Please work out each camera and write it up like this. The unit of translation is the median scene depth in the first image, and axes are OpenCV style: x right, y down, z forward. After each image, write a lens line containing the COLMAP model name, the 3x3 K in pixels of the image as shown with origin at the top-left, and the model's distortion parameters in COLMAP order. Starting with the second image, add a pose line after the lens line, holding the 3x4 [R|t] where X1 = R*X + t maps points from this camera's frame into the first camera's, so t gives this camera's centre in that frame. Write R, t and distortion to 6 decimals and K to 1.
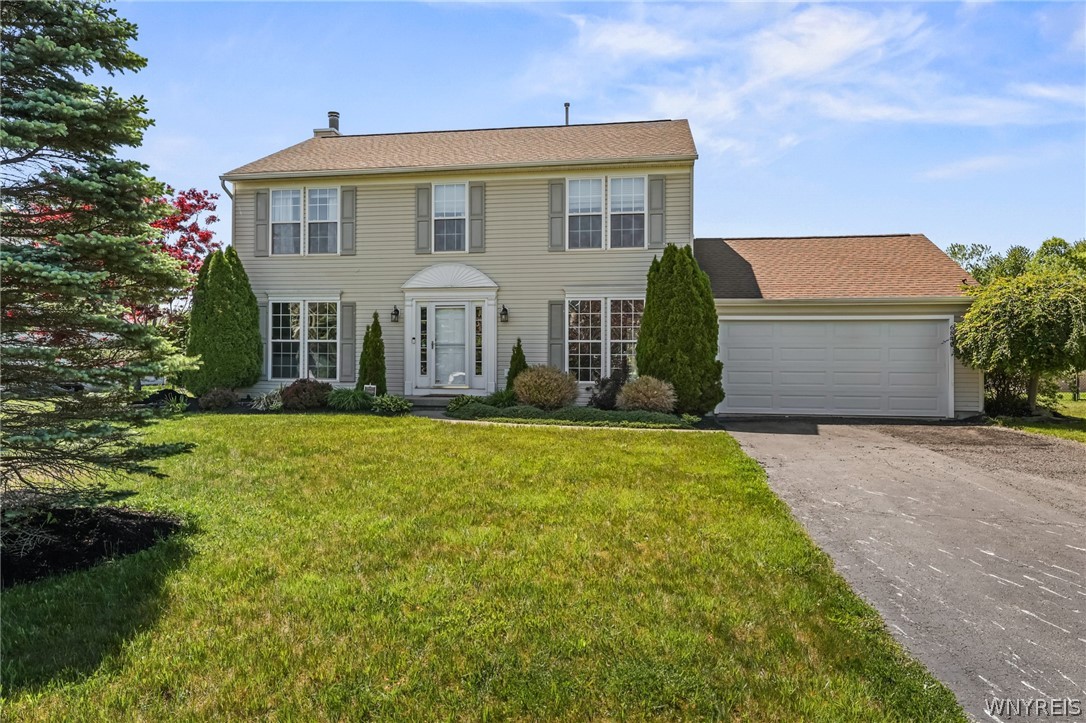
lens RADIAL K [[700.5, 0, 543.0], [0, 700.5, 361.5], [0, 0, 1]] dist [-0.001629, 0.001452]
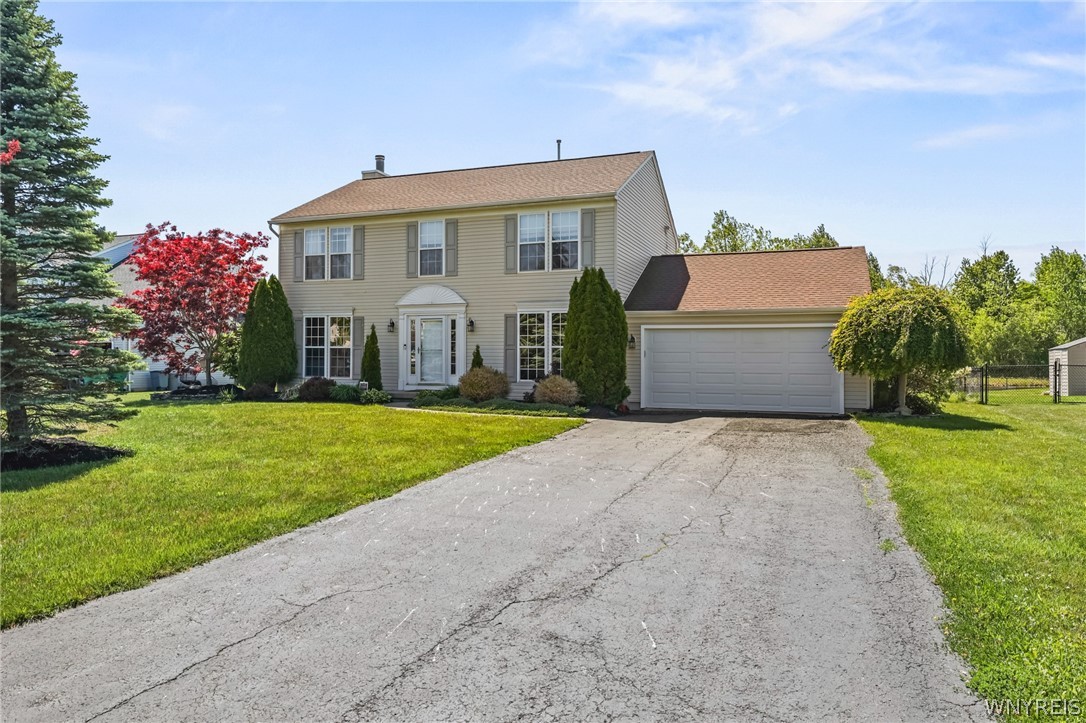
lens RADIAL K [[718.8, 0, 543.0], [0, 718.8, 361.5], [0, 0, 1]] dist [-0.003538, -0.002727]
pose [[0.979912, 0.000767, -0.199431, 0.319831], [-0.001269, 0.999996, -0.002388, -0.000762], [0.199428, 0.002593, 0.979909, -0.216850]]
